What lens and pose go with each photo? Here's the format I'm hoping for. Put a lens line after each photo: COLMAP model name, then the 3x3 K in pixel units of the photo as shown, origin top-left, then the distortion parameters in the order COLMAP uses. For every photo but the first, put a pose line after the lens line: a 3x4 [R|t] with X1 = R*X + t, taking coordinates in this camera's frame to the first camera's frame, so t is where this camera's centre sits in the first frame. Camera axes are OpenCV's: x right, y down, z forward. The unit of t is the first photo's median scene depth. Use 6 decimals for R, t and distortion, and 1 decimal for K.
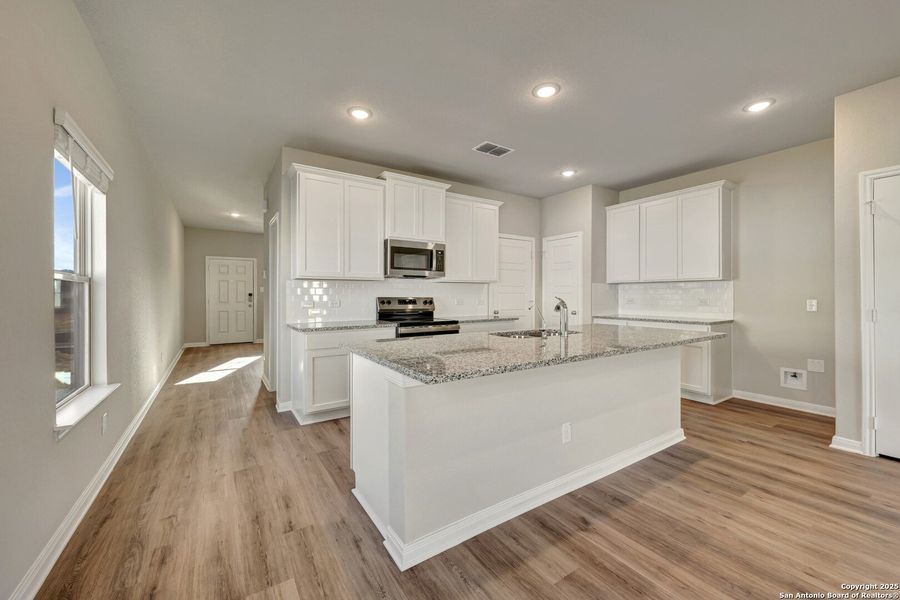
lens RADIAL K [[359.7, 0, 451.6], [0, 359.7, 290.0], [0, 0, 1]] dist [-0.001394, 0.000080]
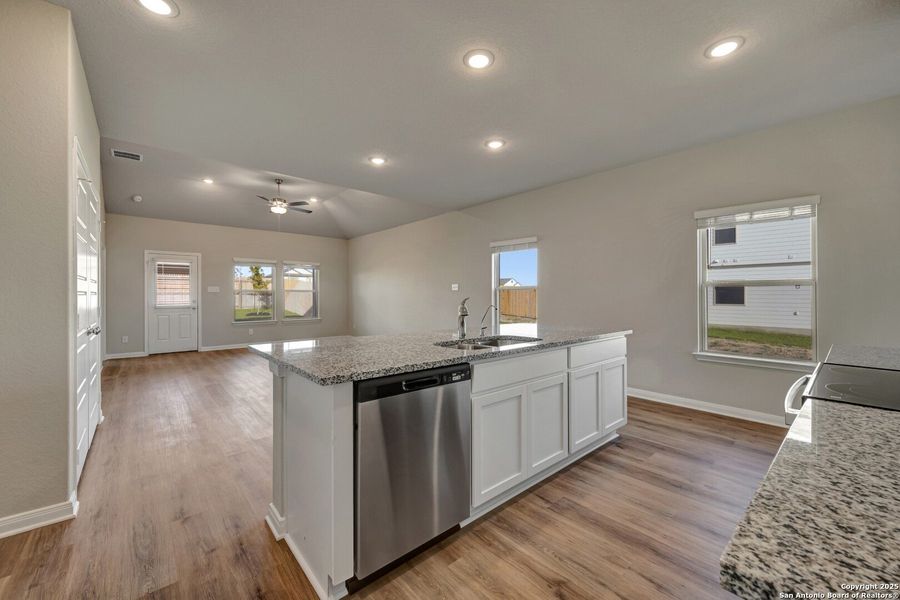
lens RADIAL K [[355.8, 0, 447.7], [0, 355.8, 296.1], [0, 0, 1]] dist [-0.000176, -0.000029]
pose [[-0.990935, 0.003453, -0.134297, 0.327780], [0.005359, 0.999890, -0.013834, 0.019903], [0.134235, -0.014428, -0.990845, 1.326524]]
